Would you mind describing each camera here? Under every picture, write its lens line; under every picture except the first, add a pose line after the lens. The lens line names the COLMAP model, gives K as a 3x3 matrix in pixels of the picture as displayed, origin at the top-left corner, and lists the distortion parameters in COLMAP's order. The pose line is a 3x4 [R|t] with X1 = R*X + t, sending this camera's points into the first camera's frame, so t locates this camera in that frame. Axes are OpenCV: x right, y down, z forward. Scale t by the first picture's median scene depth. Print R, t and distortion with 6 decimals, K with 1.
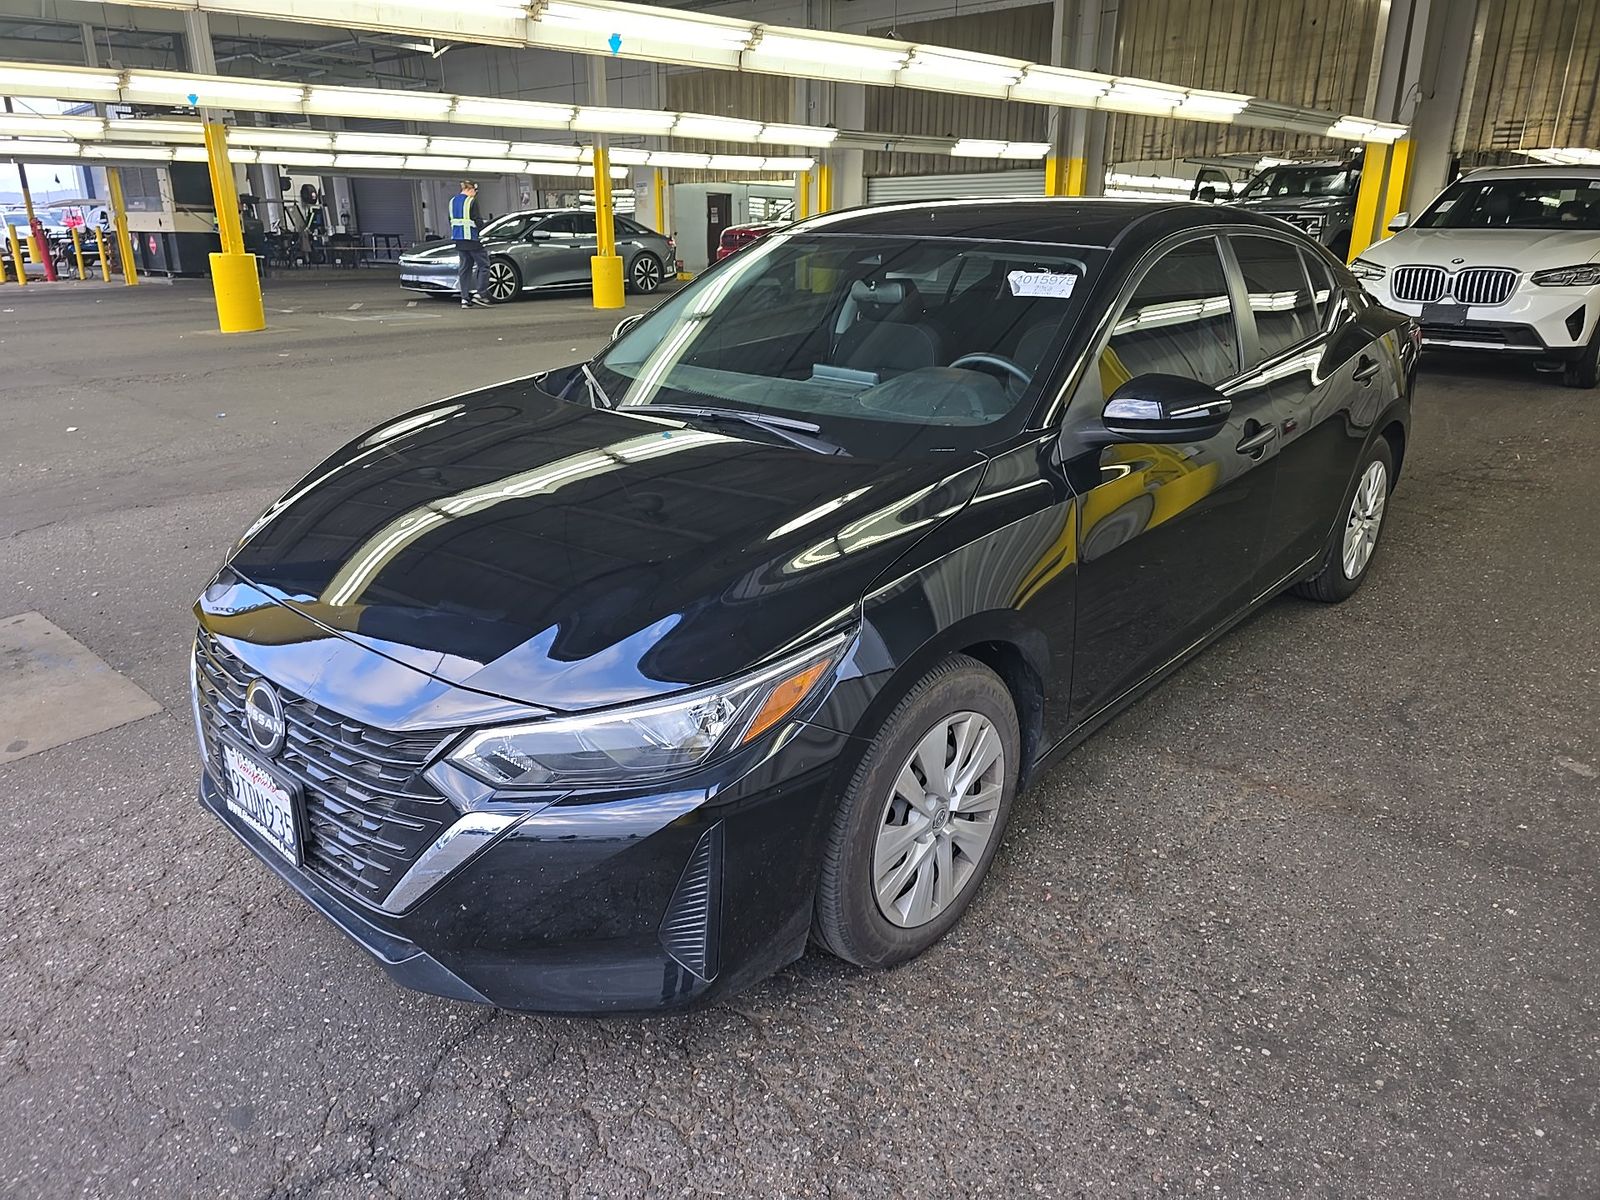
lens RADIAL K [[1086.9, 0, 804.8], [0, 1086.9, 596.6], [0, 0, 1]] dist [0.038958, -0.028445]
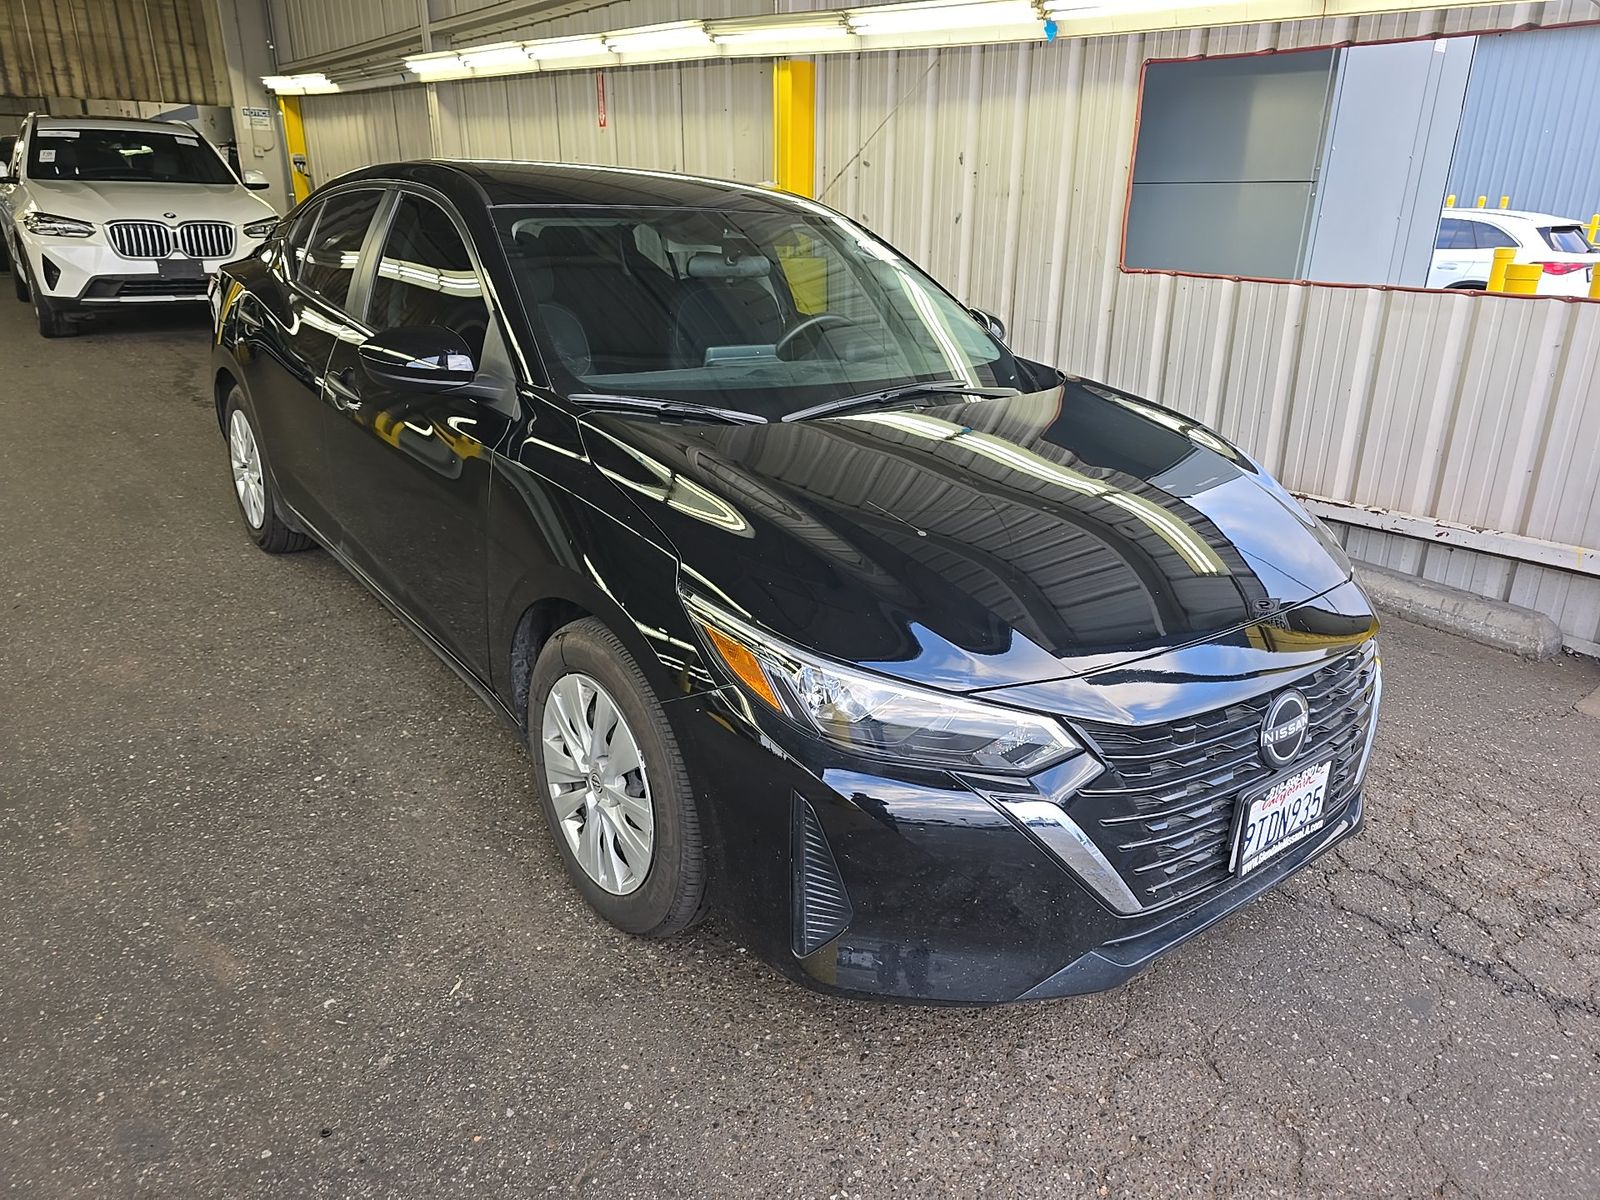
lens RADIAL K [[1086.9, 0, 796.6], [0, 1086.9, 608.4], [0, 0, 1]] dist [0.038958, -0.028445]
pose [[0.162301, -0.349075, 0.922933, -0.246441], [0.296599, 0.909338, 0.291776, -0.069528], [-0.941110, 0.226386, 0.251122, 0.197800]]
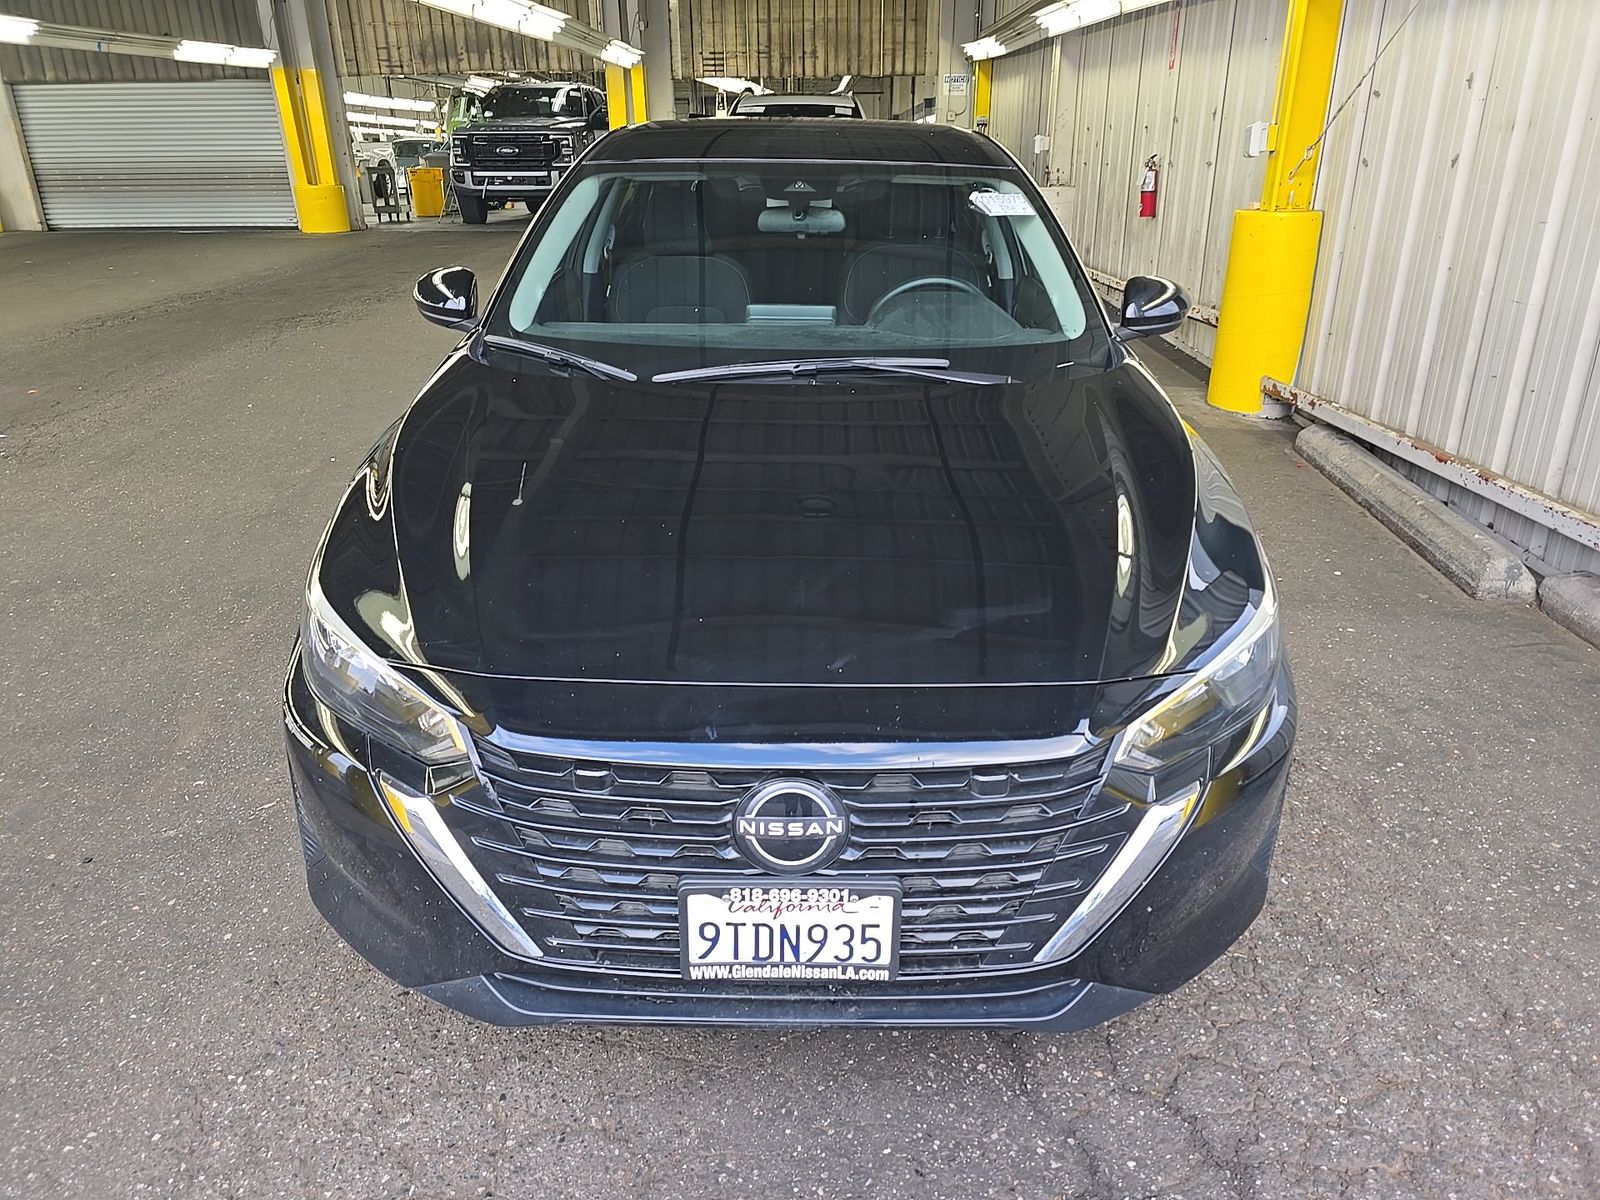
lens RADIAL K [[1086.9, 0, 793.7], [0, 1086.9, 602.8], [0, 0, 1]] dist [0.038958, -0.028445]
pose [[0.737231, -0.269476, 0.619575, -0.158244], [0.226084, 0.962547, 0.149631, -0.026284], [-0.636692, 0.029763, 0.770544, 0.071683]]
